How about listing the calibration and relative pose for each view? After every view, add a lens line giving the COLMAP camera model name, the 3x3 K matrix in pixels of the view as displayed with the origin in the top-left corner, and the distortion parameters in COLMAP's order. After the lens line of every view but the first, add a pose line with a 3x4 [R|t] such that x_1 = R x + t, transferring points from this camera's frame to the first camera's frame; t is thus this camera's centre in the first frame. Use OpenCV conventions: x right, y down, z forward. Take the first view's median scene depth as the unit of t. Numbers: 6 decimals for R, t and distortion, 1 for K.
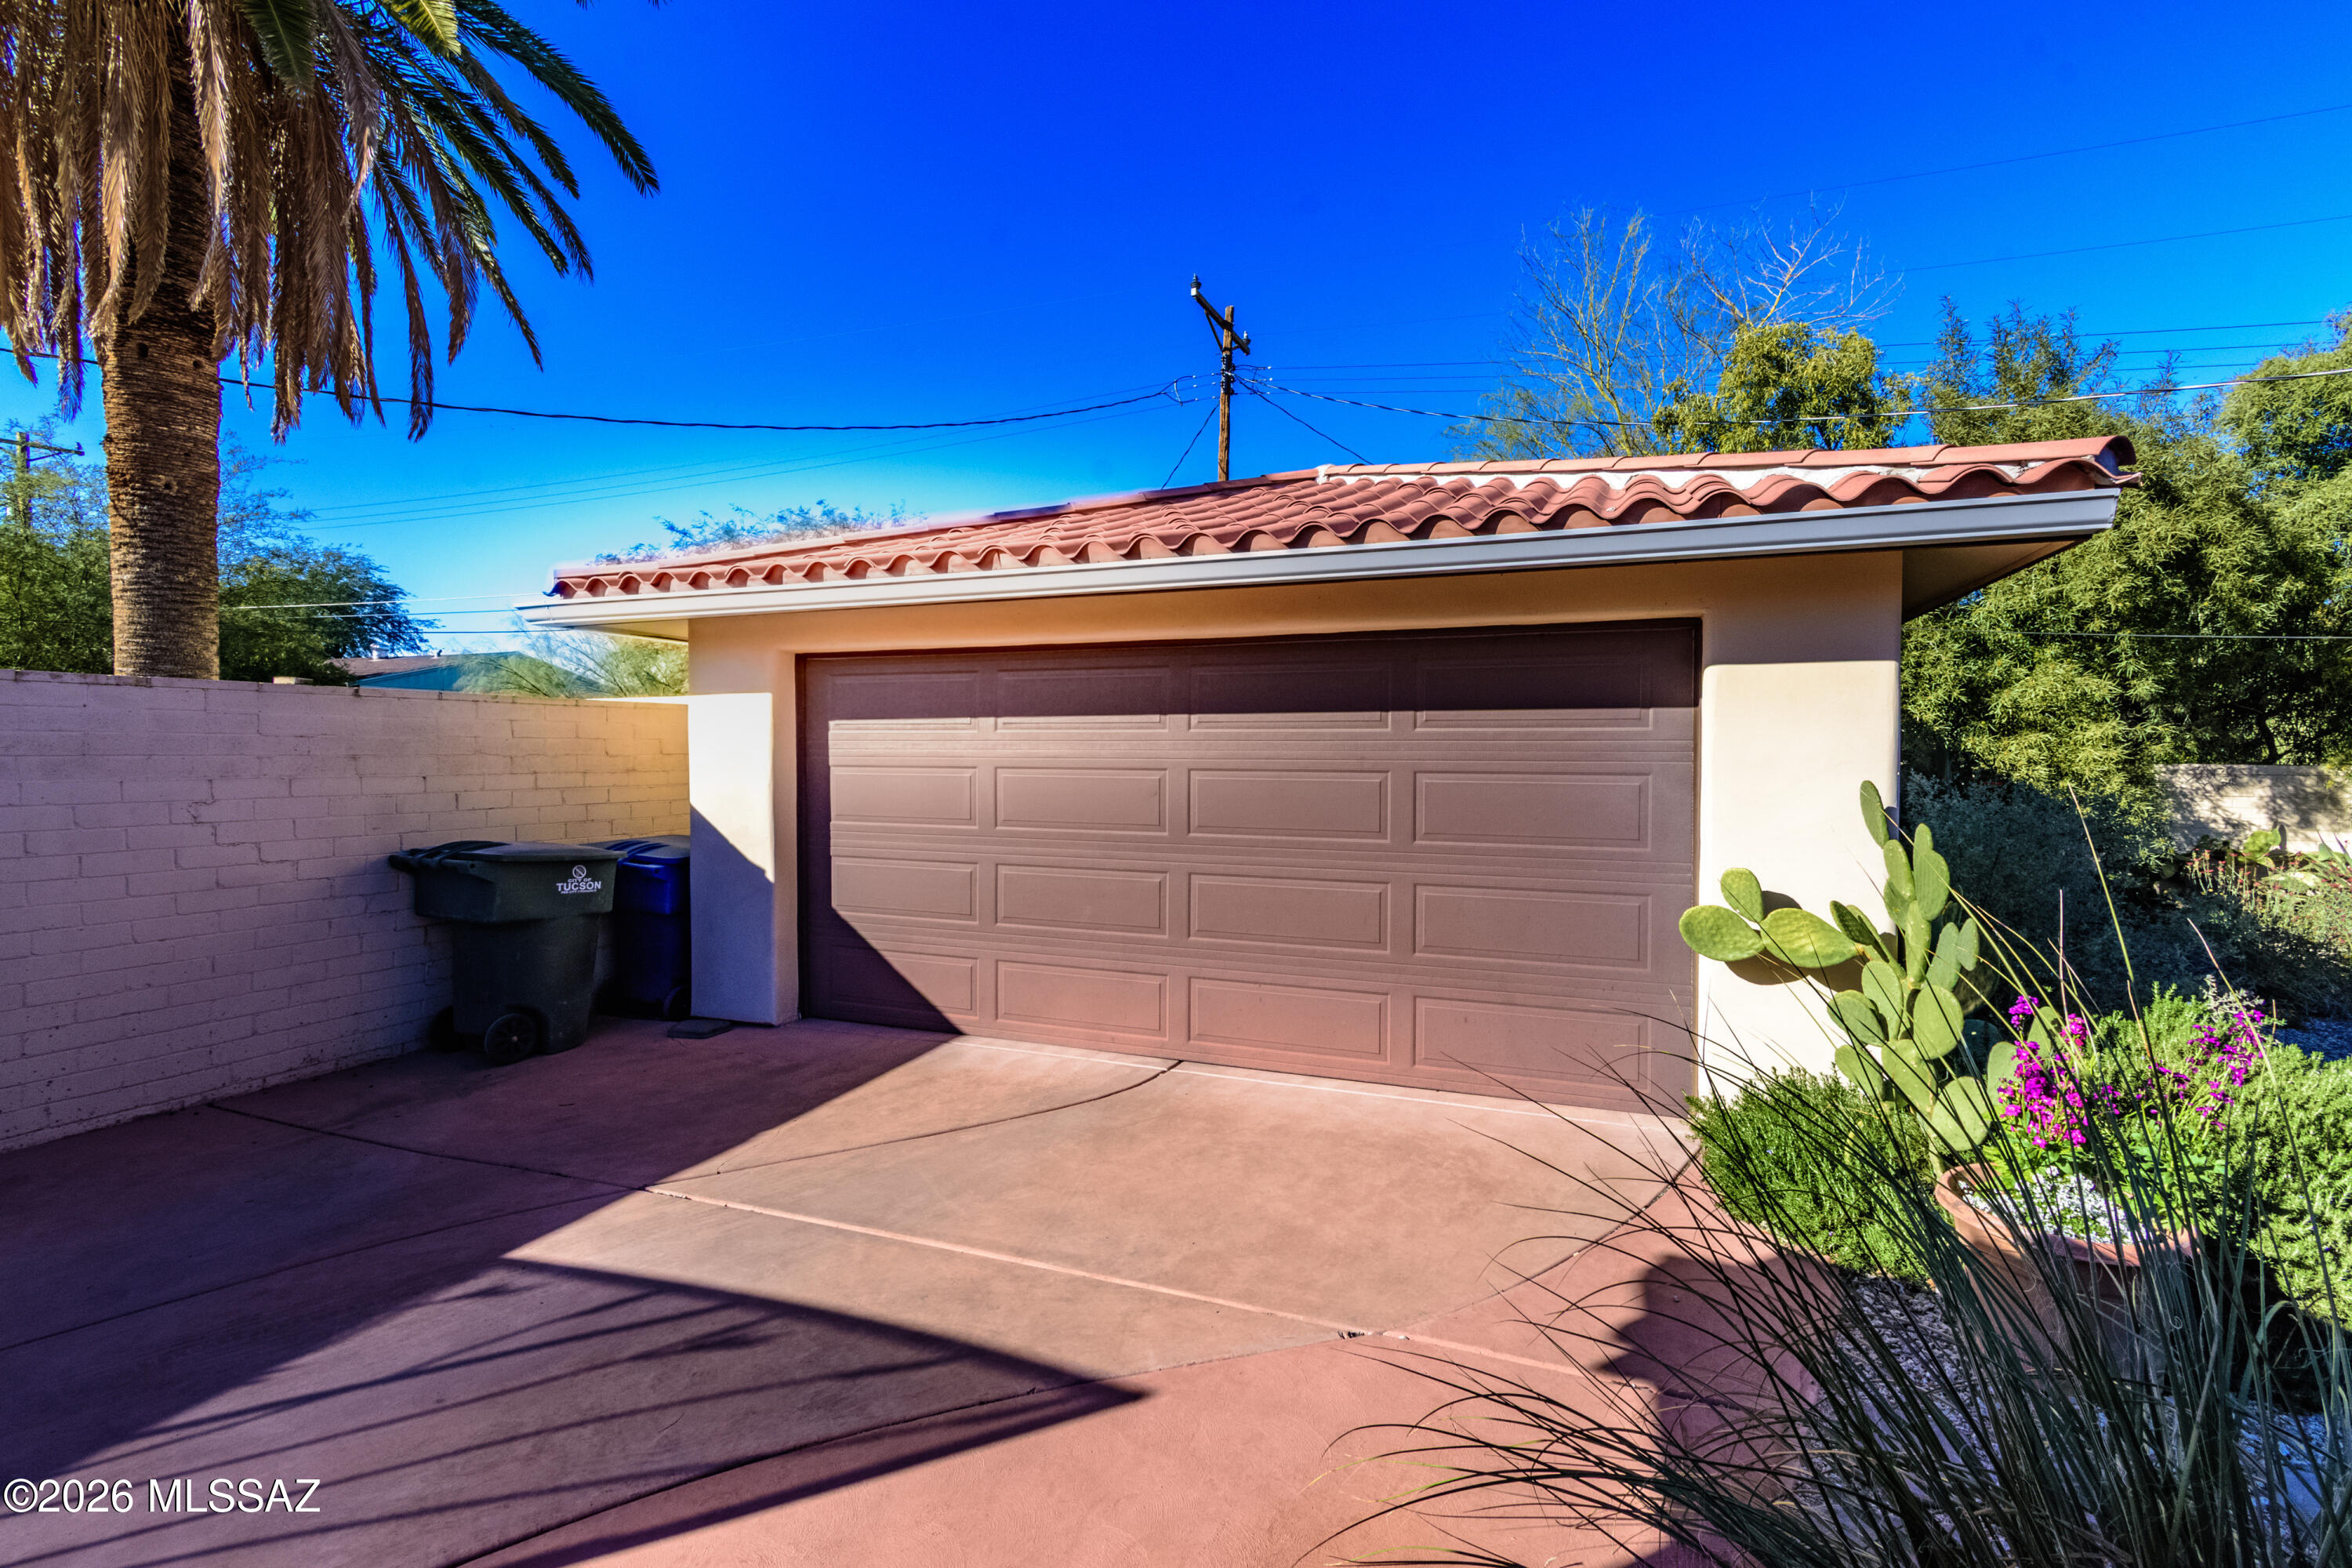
lens RADIAL K [[1104.7, 0, 1079.4], [0, 1104.7, 763.8], [0, 0, 1]] dist [0.017356, -0.007007]
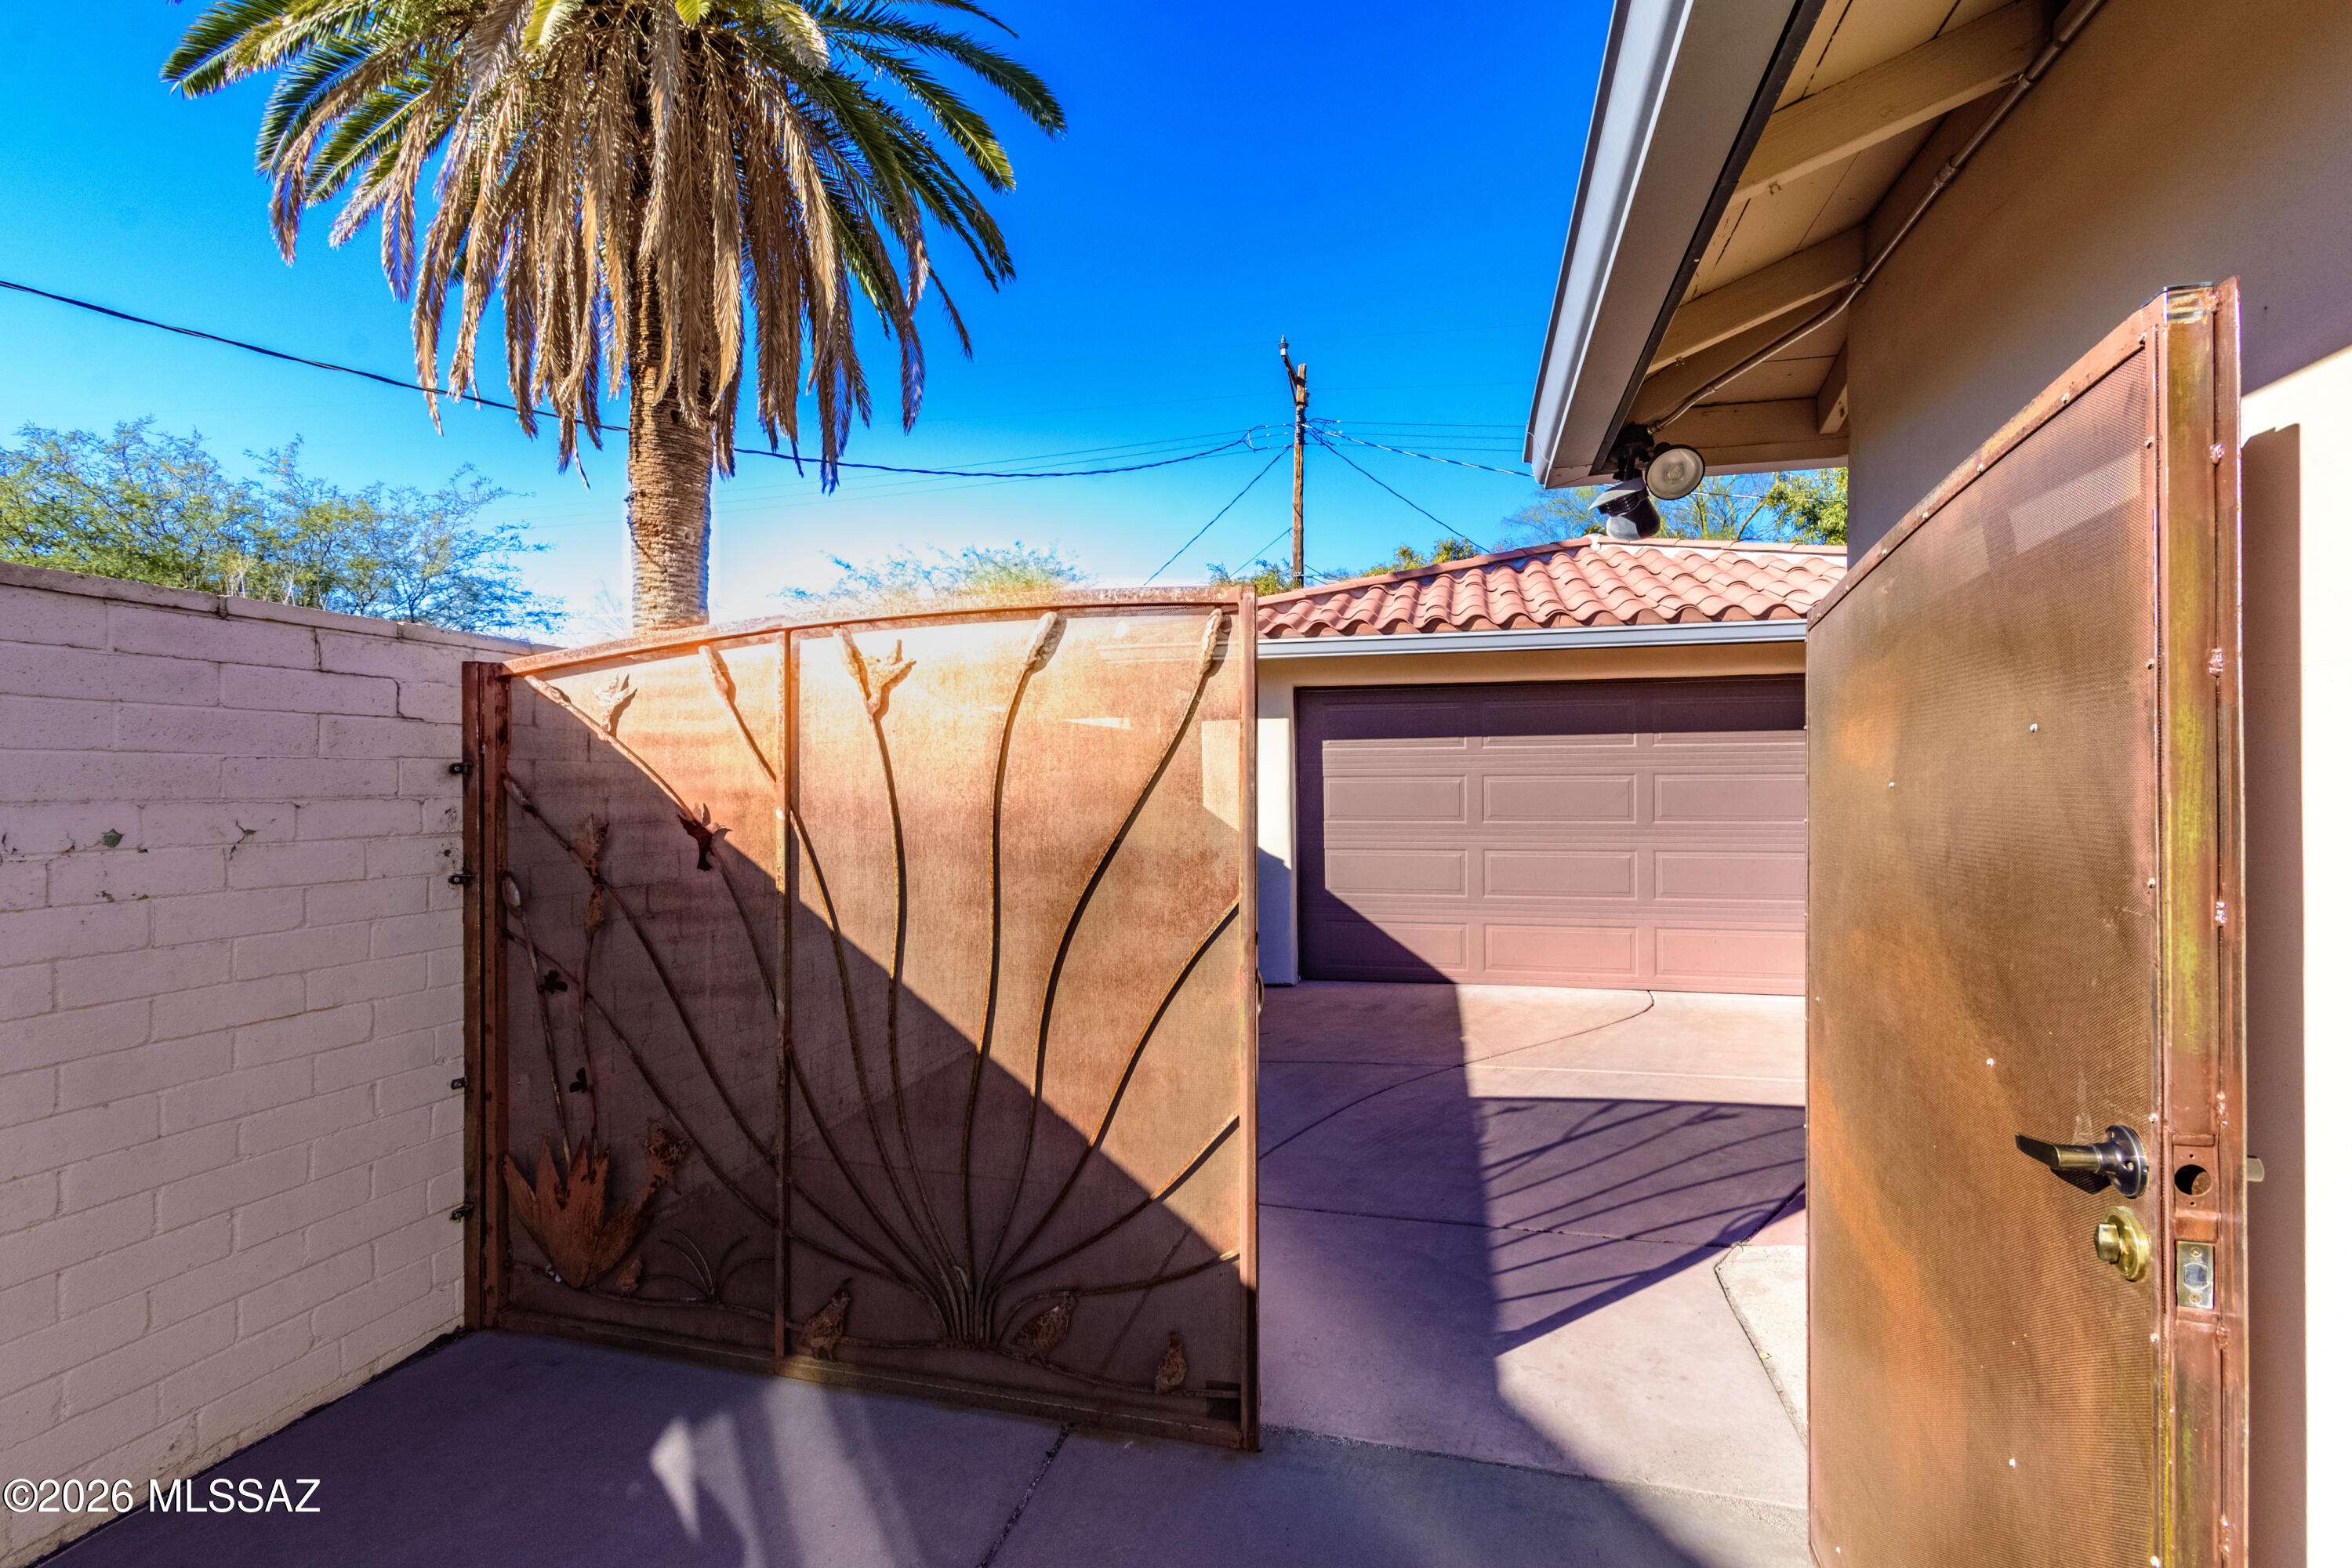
lens RADIAL K [[1104.7, 0, 1182.4], [0, 1104.7, 780.0], [0, 0, 1]] dist [0.017356, -0.007007]
pose [[0.987081, -0.010555, 0.159876, -0.593178], [0.011680, 0.999913, -0.006099, 0.011367], [-0.159797, 0.007888, 0.987118, -0.214880]]
